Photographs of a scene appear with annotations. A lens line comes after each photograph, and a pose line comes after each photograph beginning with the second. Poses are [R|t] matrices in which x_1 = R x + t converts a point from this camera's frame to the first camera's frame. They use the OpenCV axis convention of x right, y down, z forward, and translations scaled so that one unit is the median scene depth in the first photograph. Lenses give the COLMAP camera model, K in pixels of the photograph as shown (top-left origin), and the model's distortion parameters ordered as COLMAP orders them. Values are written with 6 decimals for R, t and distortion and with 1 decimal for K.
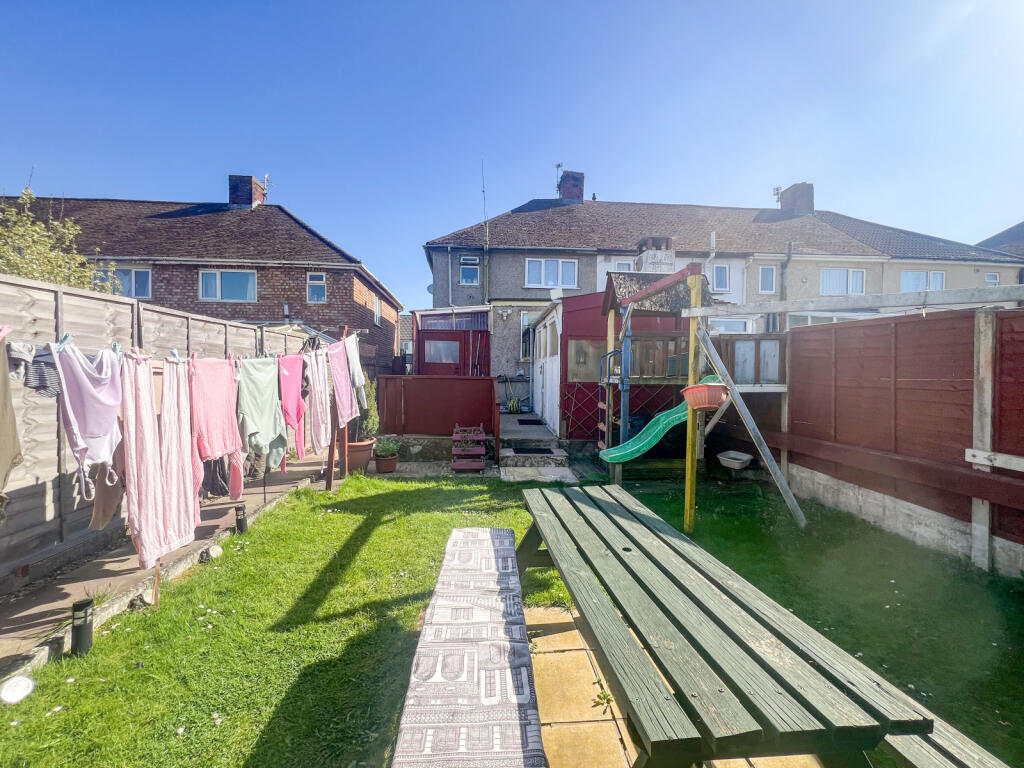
lens RADIAL K [[417.5, 0, 512.0], [0, 417.5, 384.0], [0, 0, 1]] dist [0.000496, 0.000058]
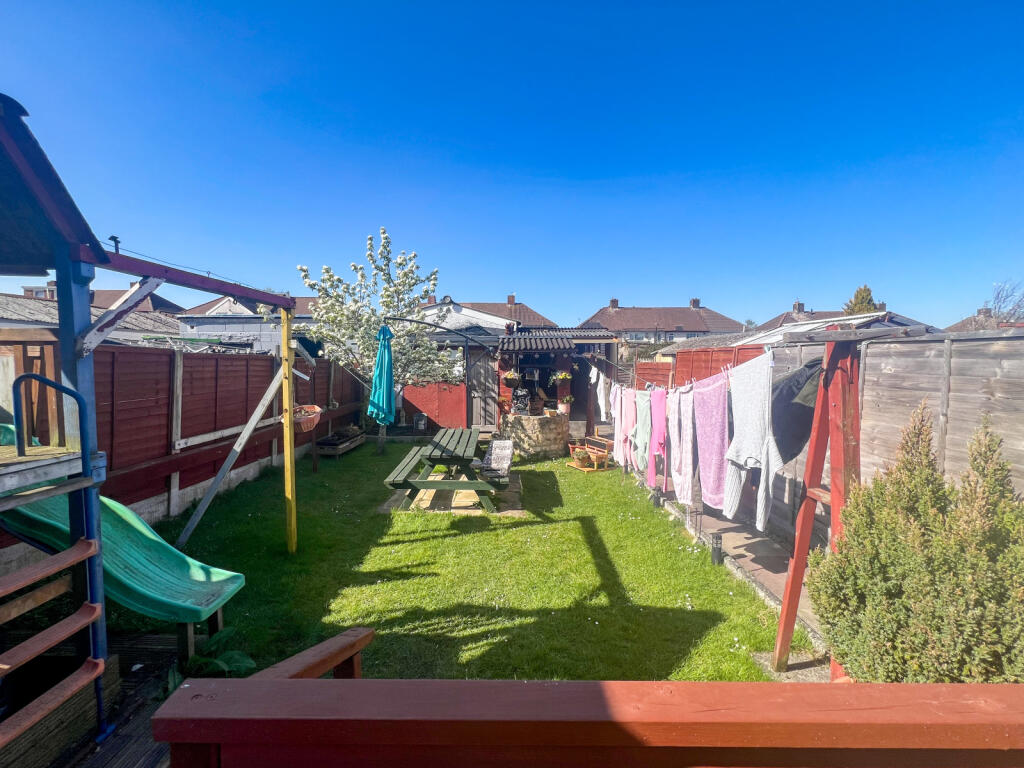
lens RADIAL K [[408.5, 0, 512.0], [0, 408.5, 384.0], [0, 0, 1]] dist [-0.000393, -0.000026]
pose [[-0.995878, -0.018994, 0.088688, -0.222168], [-0.012095, 0.996904, 0.077688, -0.155200], [-0.089889, 0.076295, -0.993025, 1.992692]]
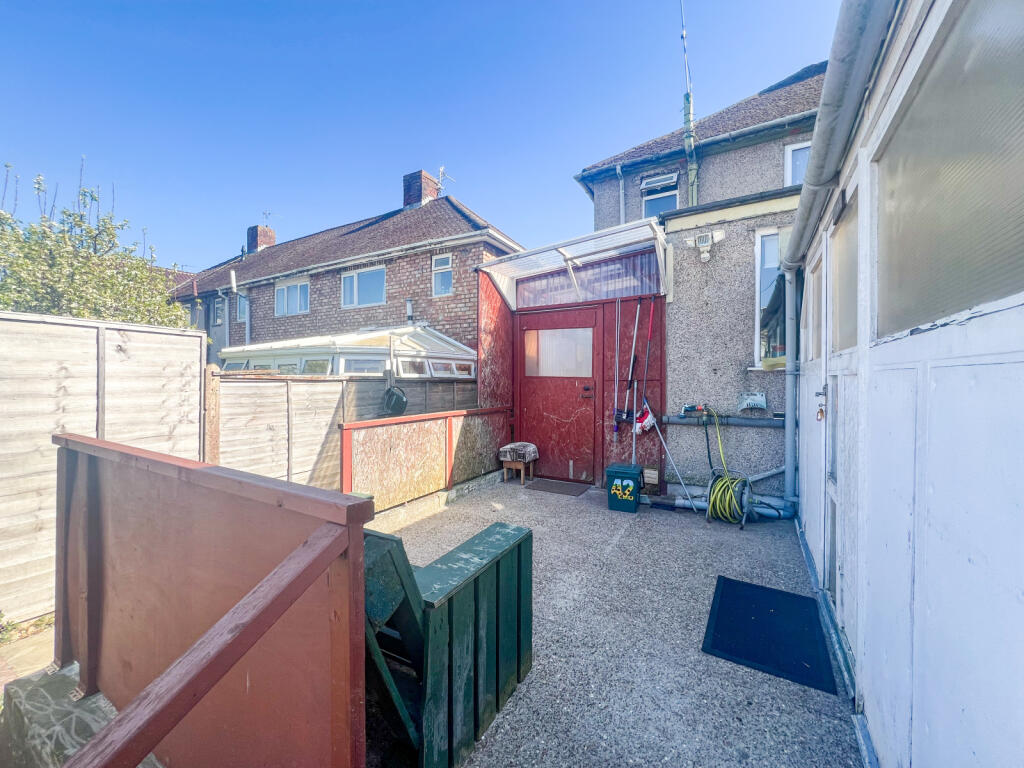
lens RADIAL K [[408.5, 0, 512.0], [0, 408.5, 384.0], [0, 0, 1]] dist [-0.000393, -0.000026]
pose [[0.825828, -0.003247, -0.563913, 0.038368], [-0.009676, 0.999755, -0.019927, -0.027280], [0.563839, 0.021913, 0.825594, 0.492084]]
